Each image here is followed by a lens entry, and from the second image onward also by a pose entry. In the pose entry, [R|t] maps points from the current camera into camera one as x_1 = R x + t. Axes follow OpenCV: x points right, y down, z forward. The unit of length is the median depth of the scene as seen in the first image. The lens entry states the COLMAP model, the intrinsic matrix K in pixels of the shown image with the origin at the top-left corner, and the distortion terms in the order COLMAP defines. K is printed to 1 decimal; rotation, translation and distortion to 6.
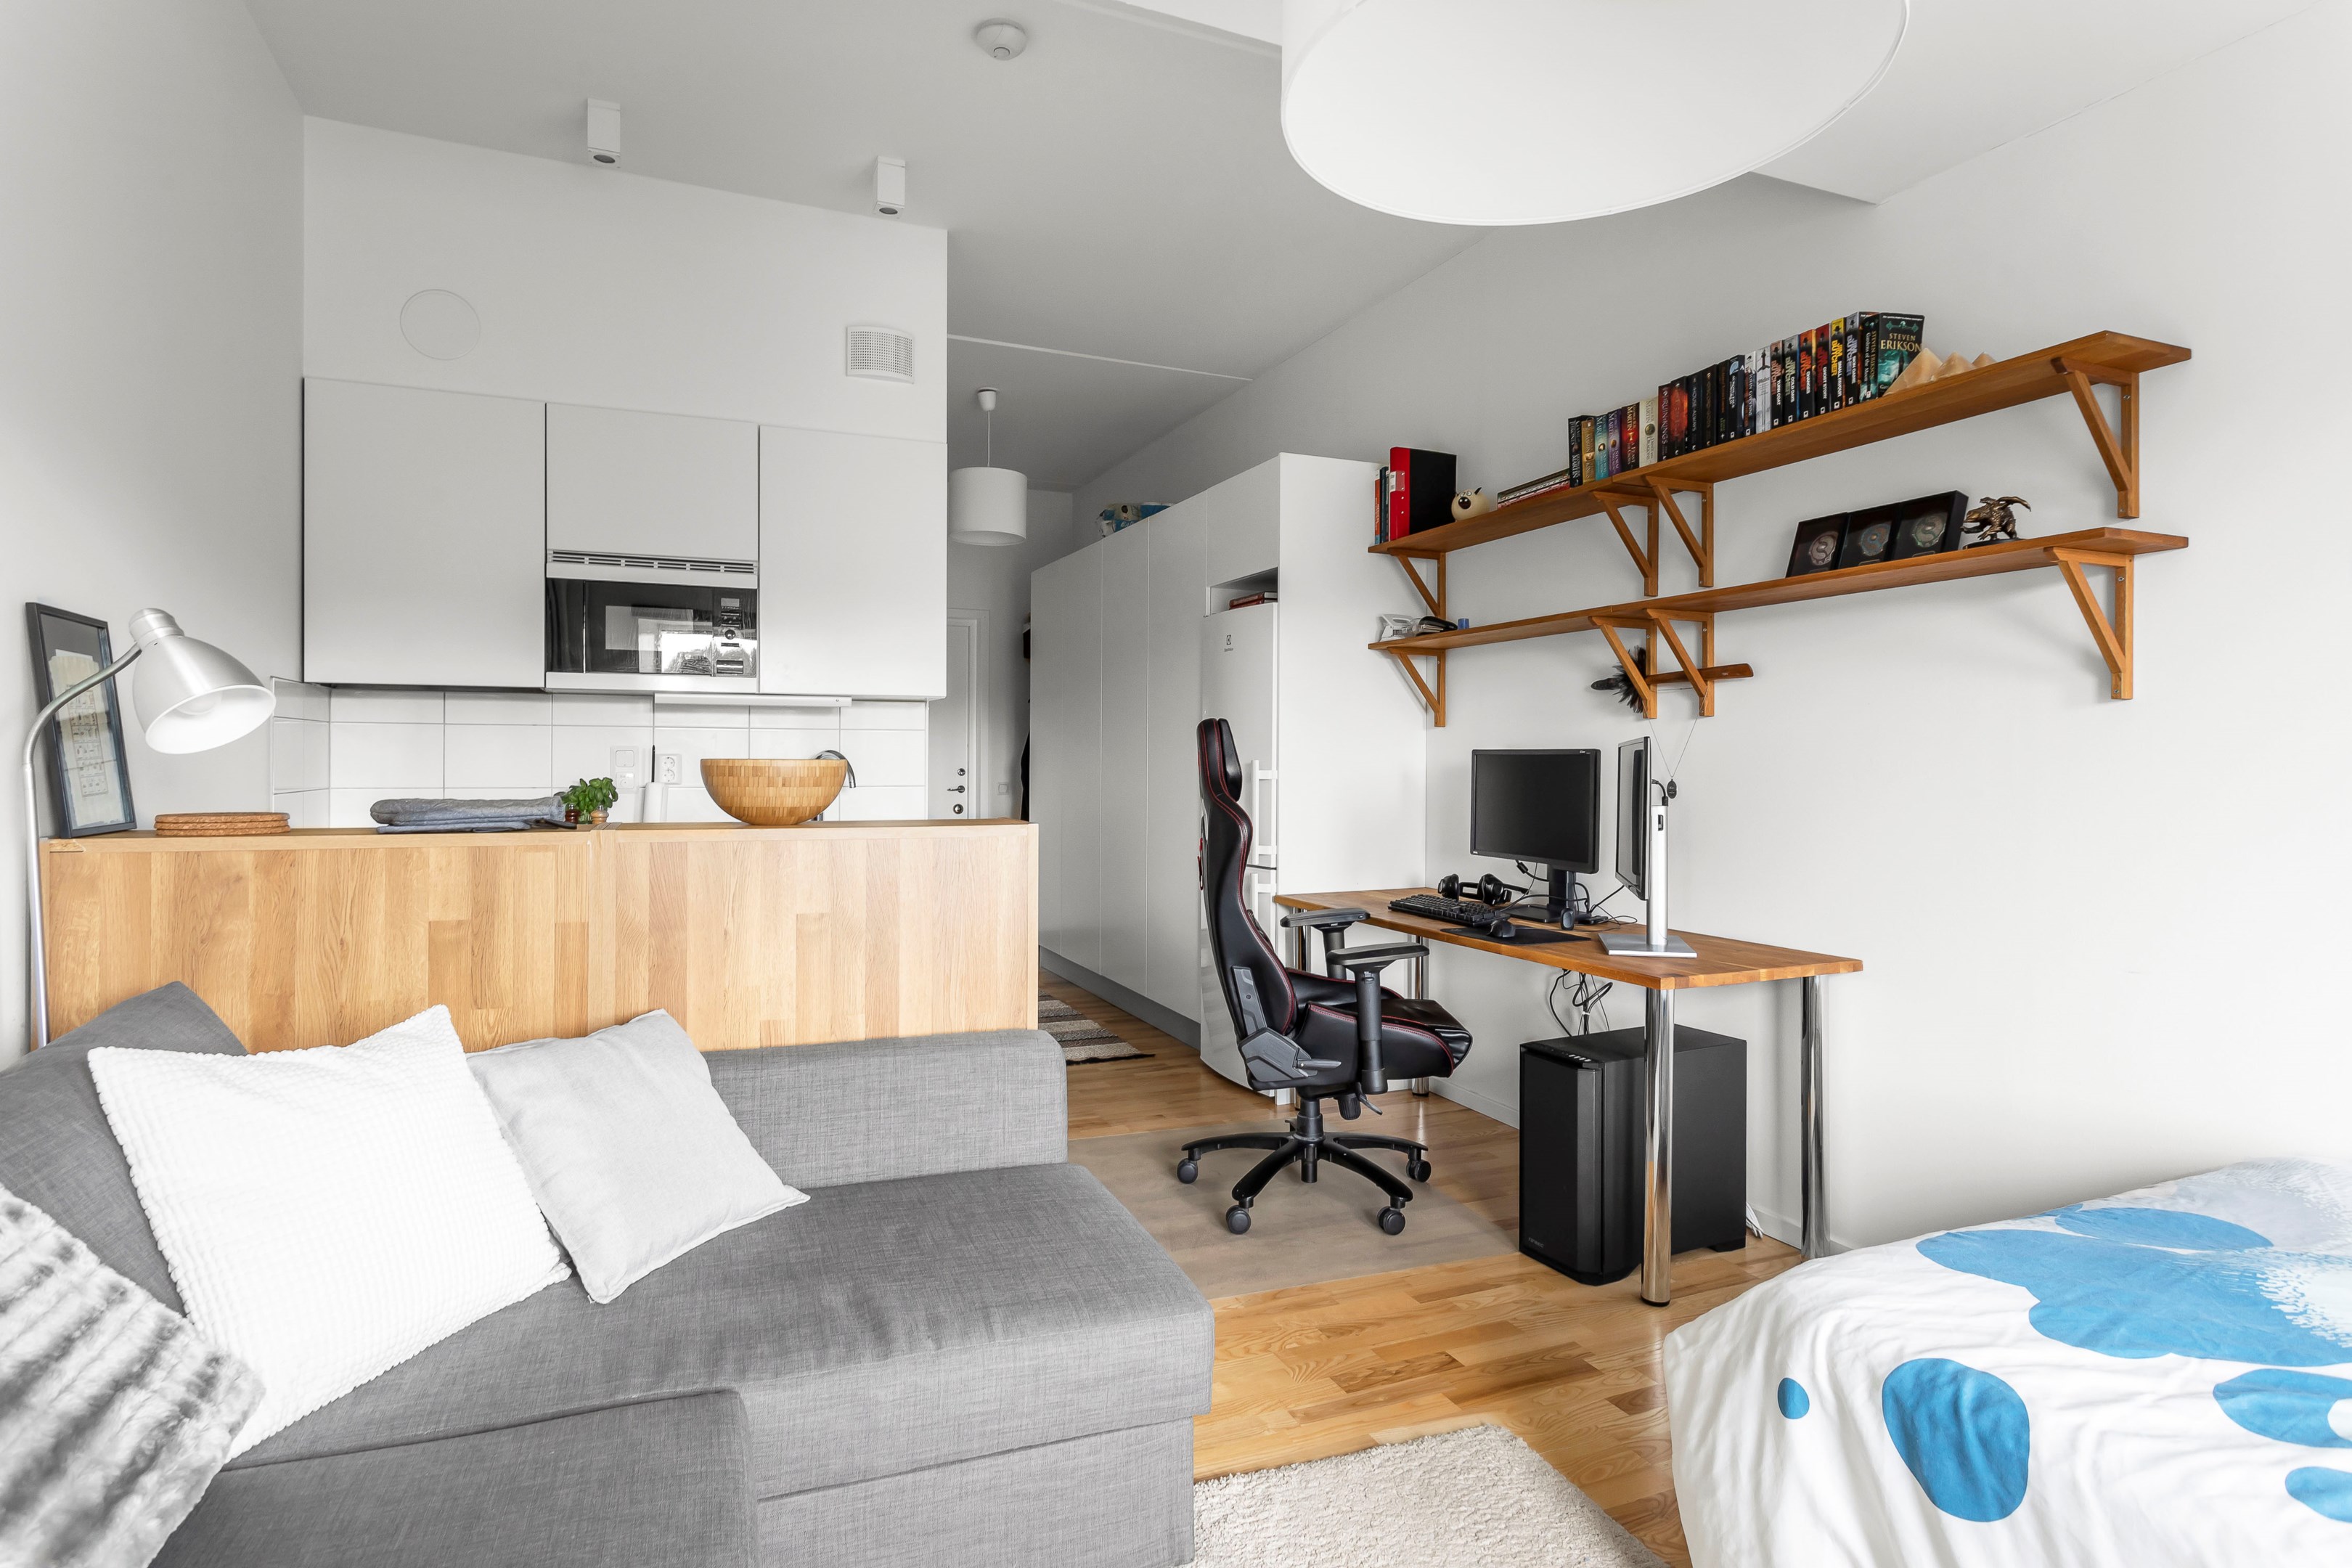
lens RADIAL K [[1228.6, 0, 1177.6], [0, 1228.6, 756.4], [0, 0, 1]] dist [0.000137, 0.000010]
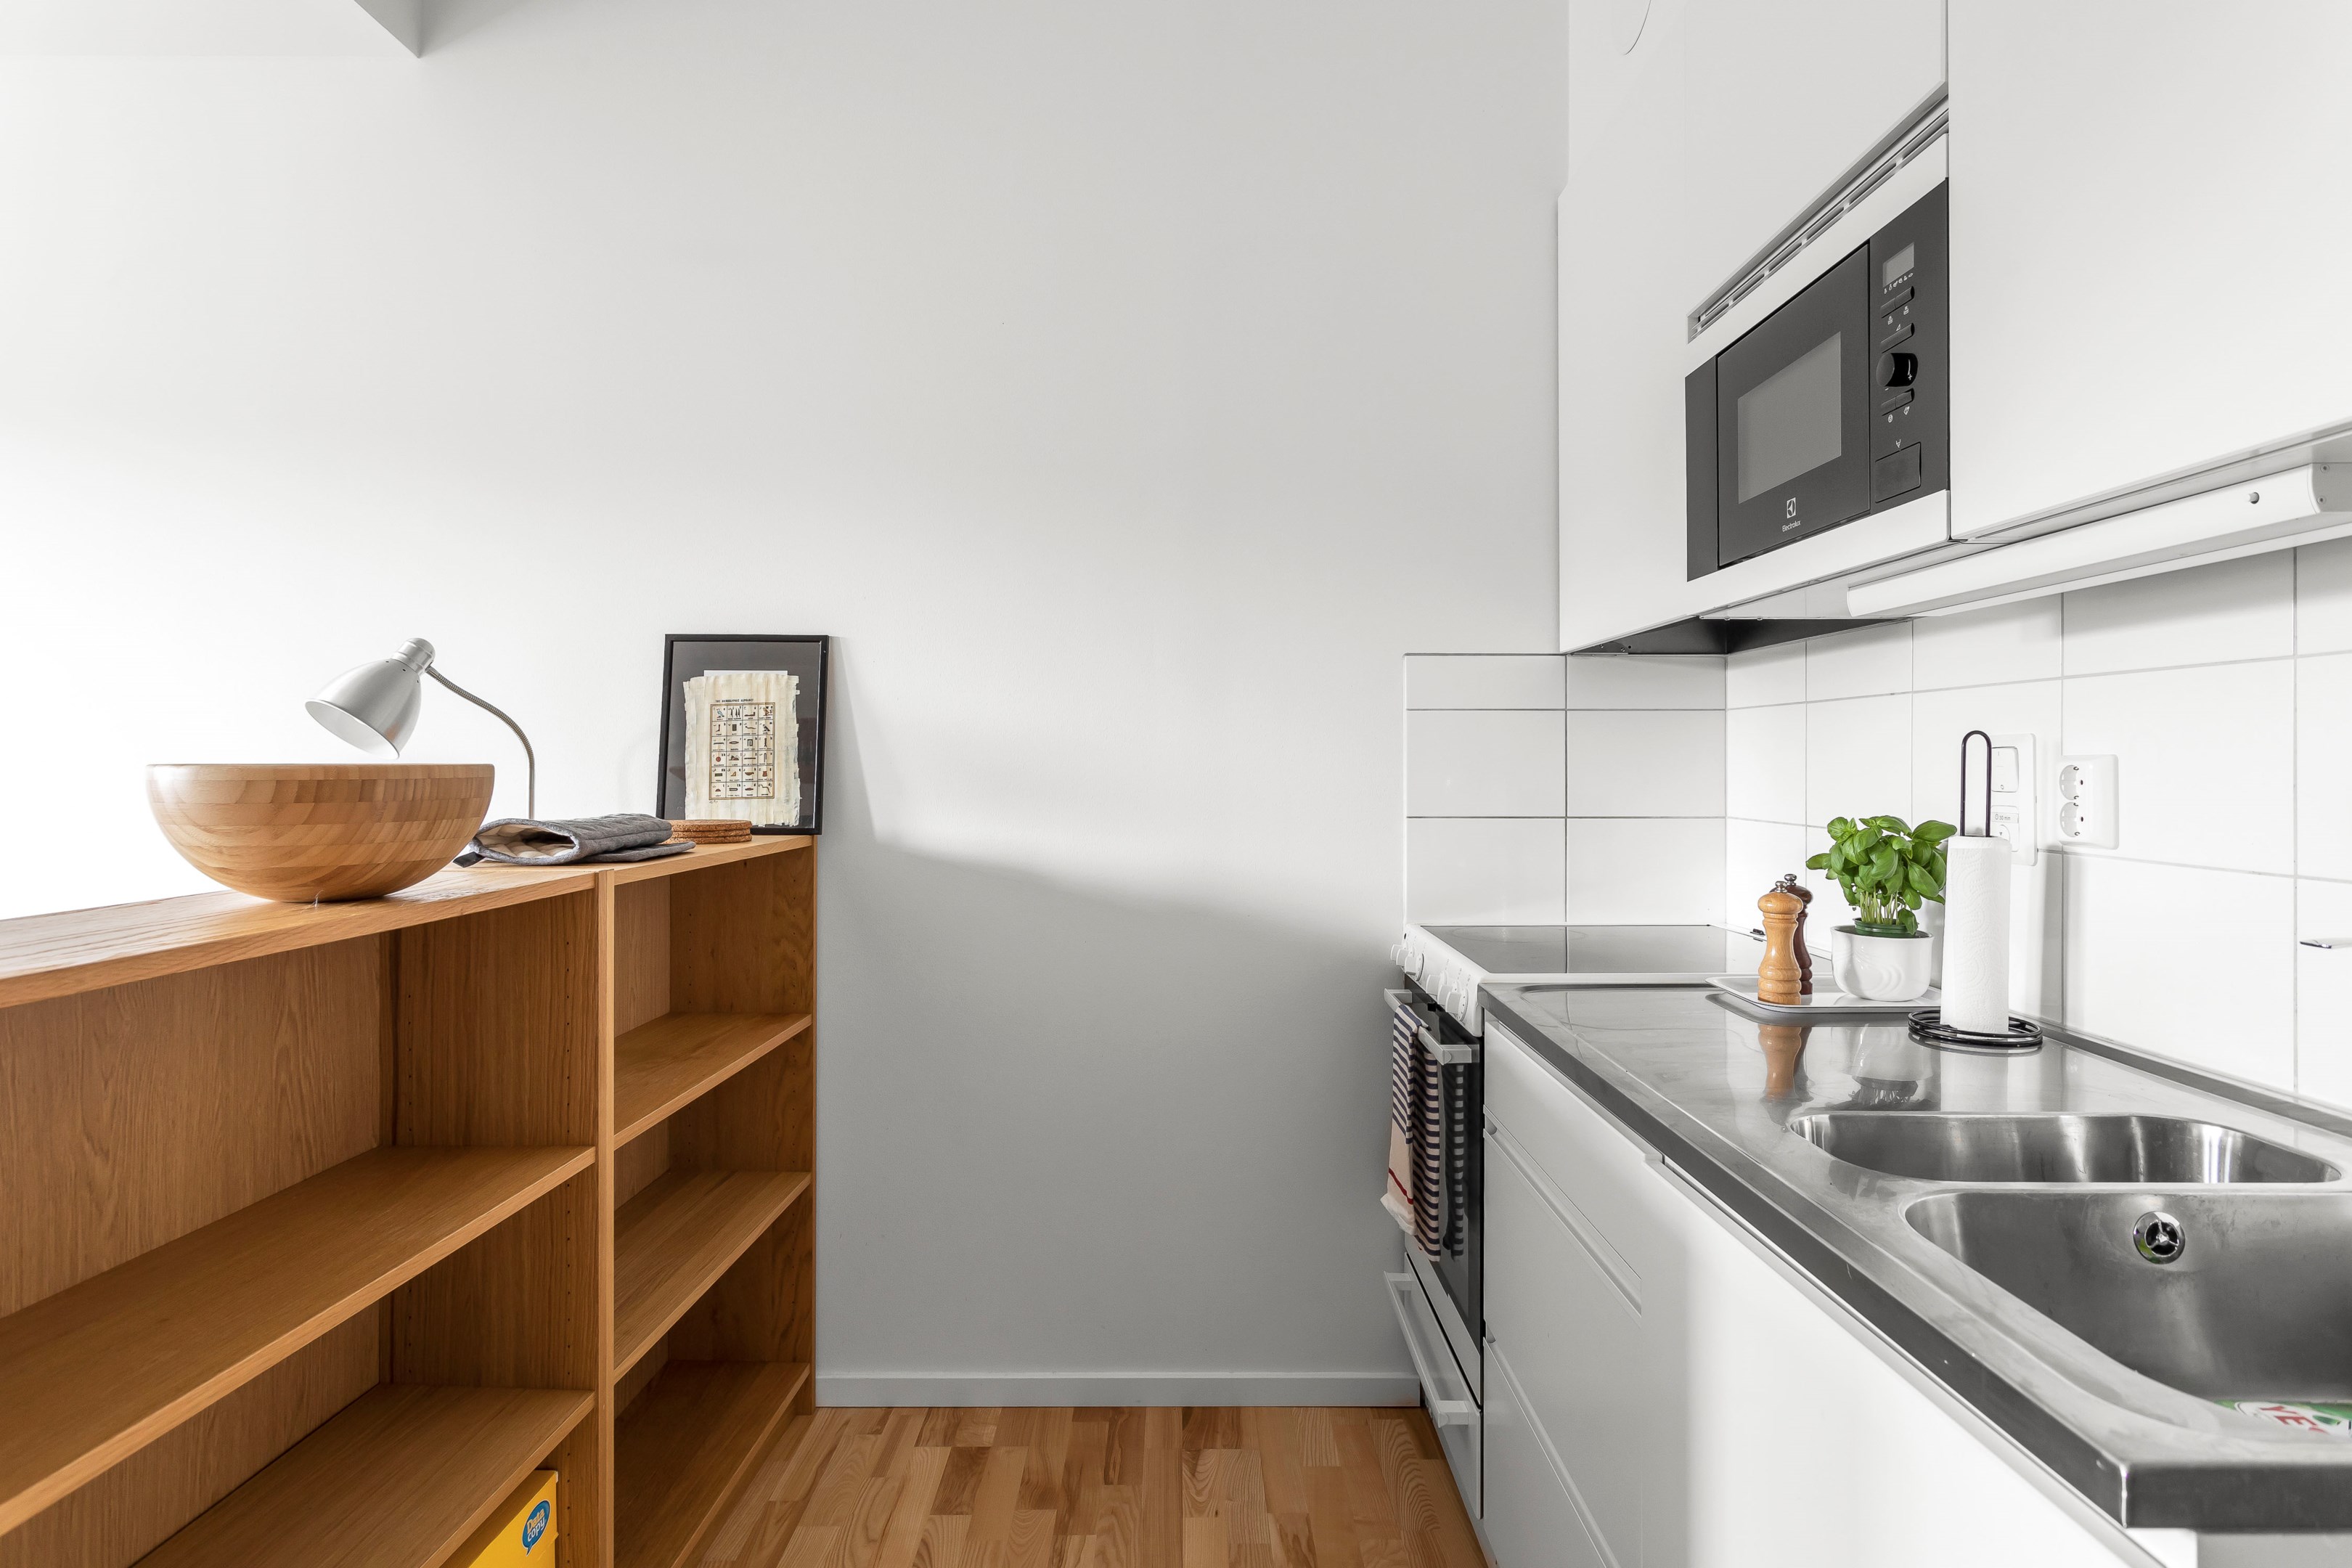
lens RADIAL K [[1316.6, 0, 1161.6], [0, 1316.6, 774.0], [0, 0, 1]] dist [-0.001954, -0.000405]
pose [[-0.406989, 0.001512, -0.913432, 0.018906], [-0.002047, 0.999995, 0.002568, 0.003837], [0.913431, 0.002915, -0.406983, 0.964327]]
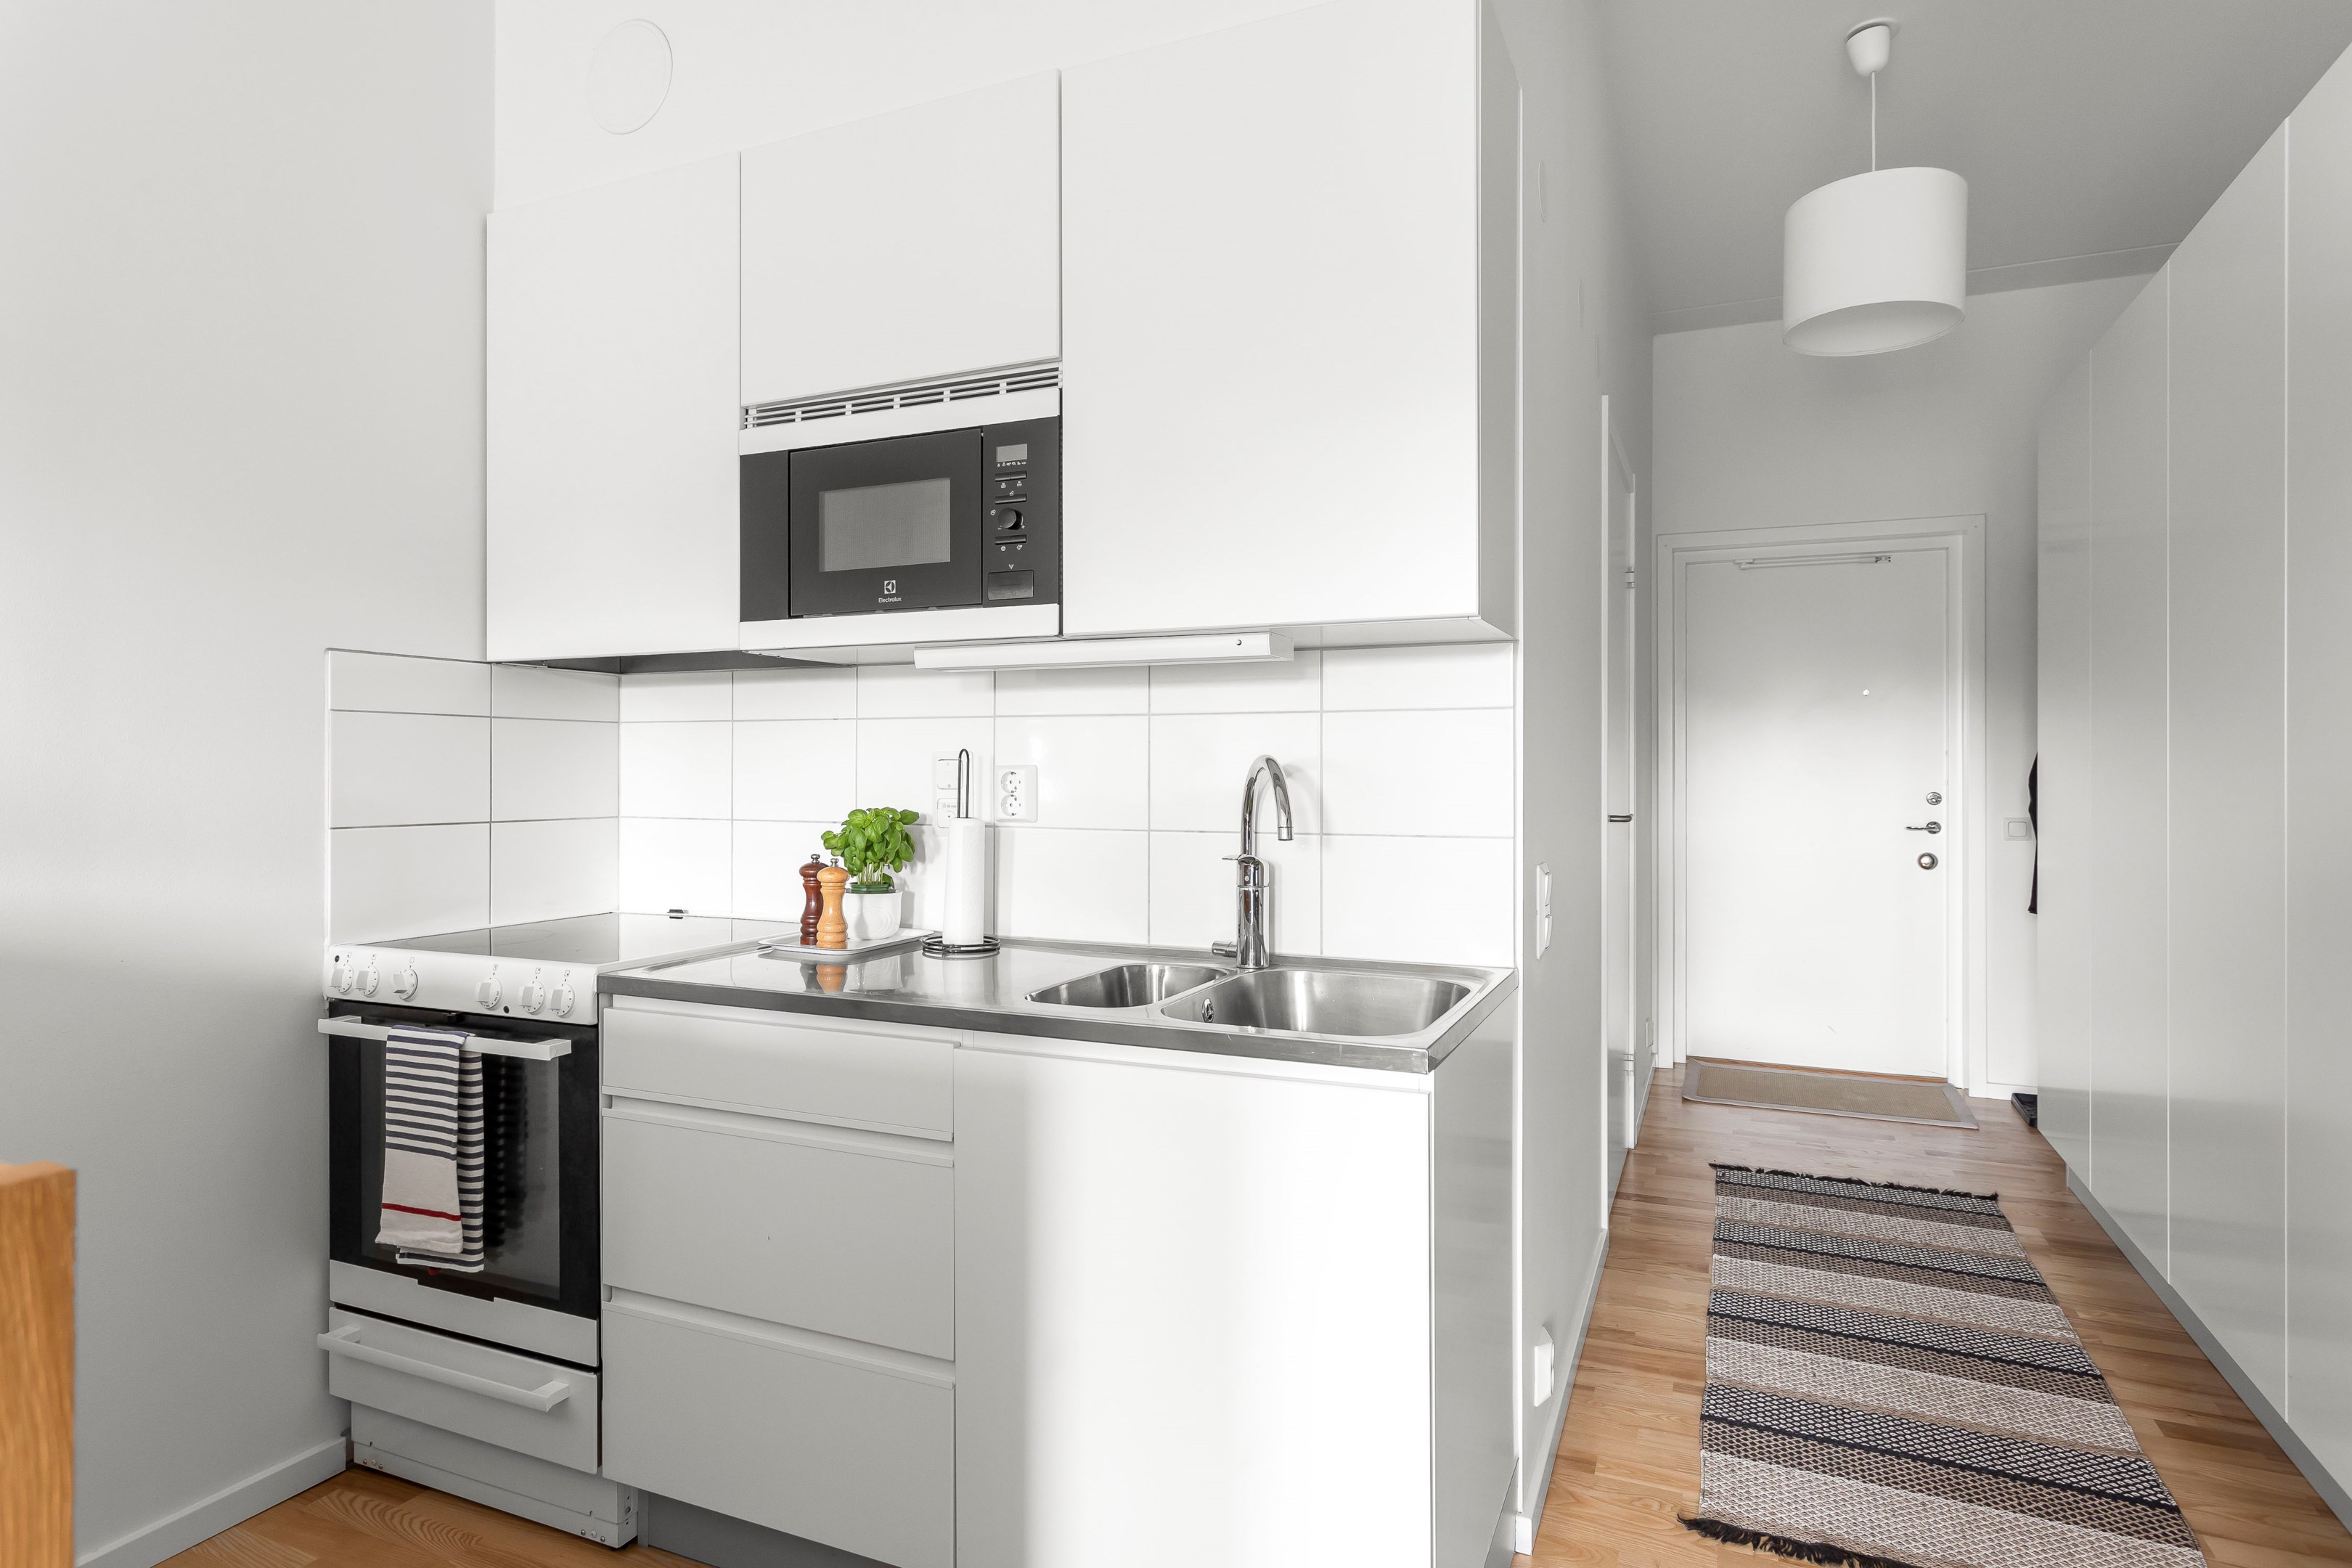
lens RADIAL K [[1316.6, 0, 1161.6], [0, 1316.6, 774.0], [0, 0, 1]] dist [-0.001954, -0.000405]
pose [[0.680043, -0.003294, -0.733164, 0.062826], [0.002312, 0.999995, -0.002348, 0.004538], [0.733168, -0.000099, 0.680047, 0.684701]]
